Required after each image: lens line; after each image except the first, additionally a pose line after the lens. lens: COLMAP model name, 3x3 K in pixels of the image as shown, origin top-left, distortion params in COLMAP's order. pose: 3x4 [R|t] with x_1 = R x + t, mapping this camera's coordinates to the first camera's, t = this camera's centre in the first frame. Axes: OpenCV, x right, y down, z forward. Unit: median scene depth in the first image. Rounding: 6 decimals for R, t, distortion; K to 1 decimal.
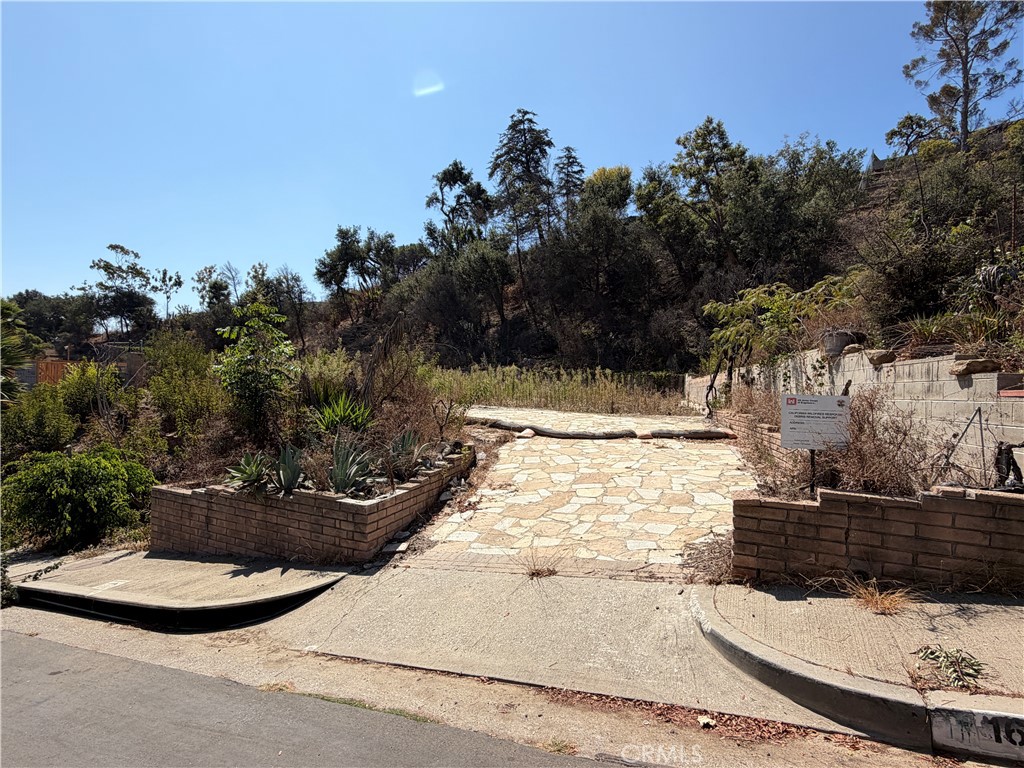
lens RADIAL K [[514.6, 0, 509.1], [0, 514.6, 382.5], [0, 0, 1]] dist [-0.002935, 0.000436]
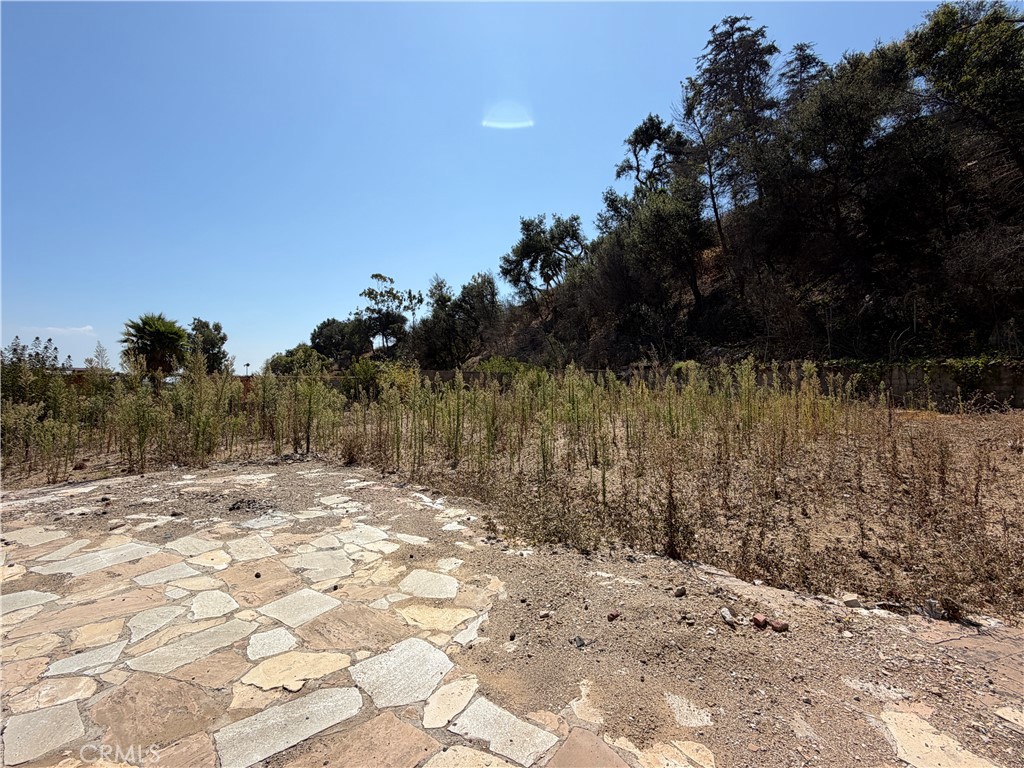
lens RADIAL K [[514.6, 0, 498.7], [0, 514.6, 374.4], [0, 0, 1]] dist [-0.002935, 0.000436]
pose [[0.879123, -0.034527, -0.475343, 0.077625], [0.026189, 0.999365, -0.024155, -0.002762], [0.475875, 0.008787, 0.879469, 0.212898]]
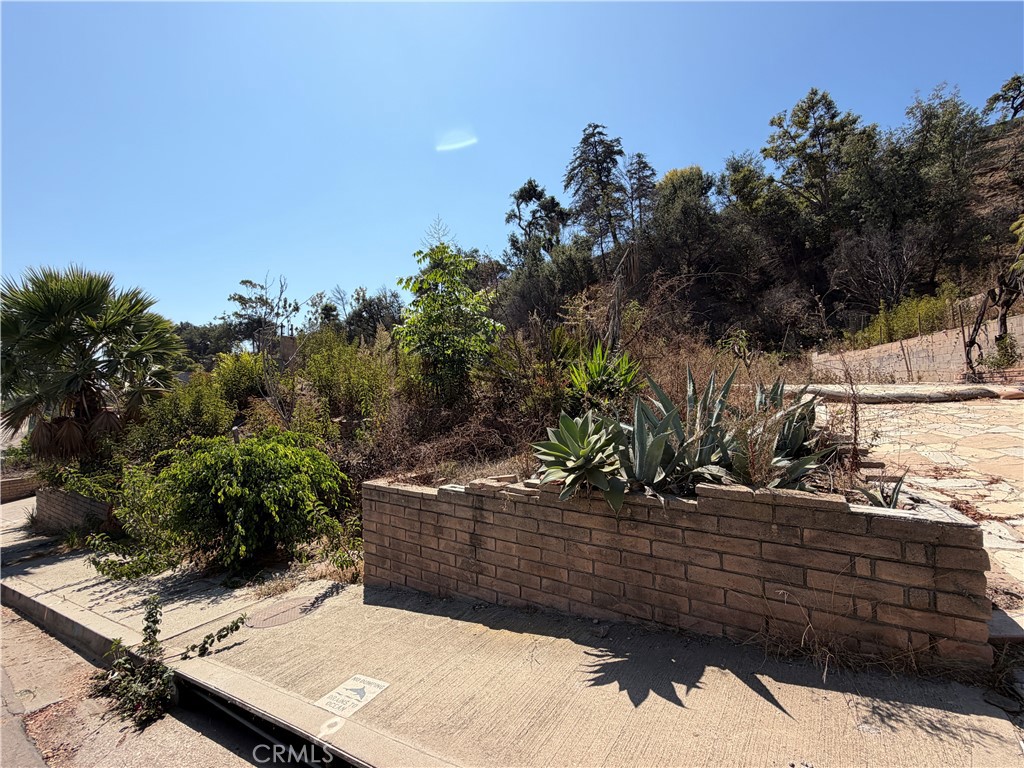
lens RADIAL K [[445.5, 0, 515.2], [0, 445.5, 381.5], [0, 0, 1]] dist [-0.001679, 0.000182]
pose [[0.992705, -0.041060, -0.113360, -0.059624], [0.040336, 0.999148, -0.008680, 0.012177], [0.113620, 0.004044, 0.993516, 0.063966]]
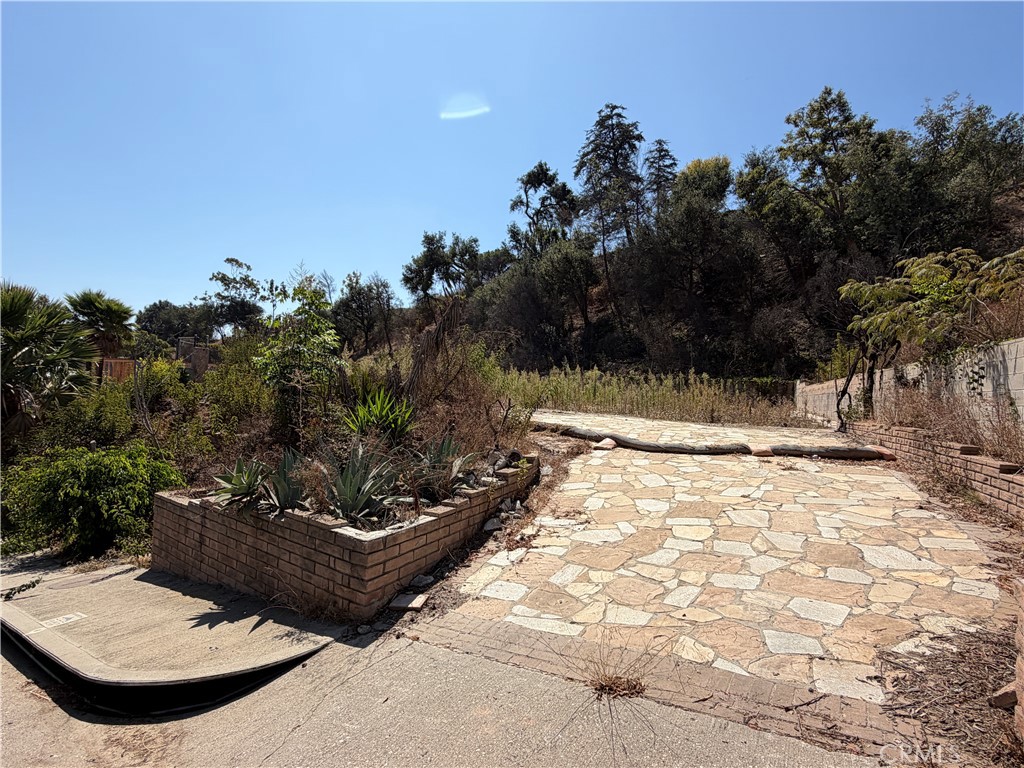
lens RADIAL K [[514.6, 0, 510.5], [0, 514.6, 385.6], [0, 0, 1]] dist [-0.002935, 0.000436]
pose [[0.986999, 0.014419, -0.160079, 0.002750], [-0.015674, 0.999856, -0.006575, 0.002880], [0.159961, 0.008998, 0.987082, 0.034193]]
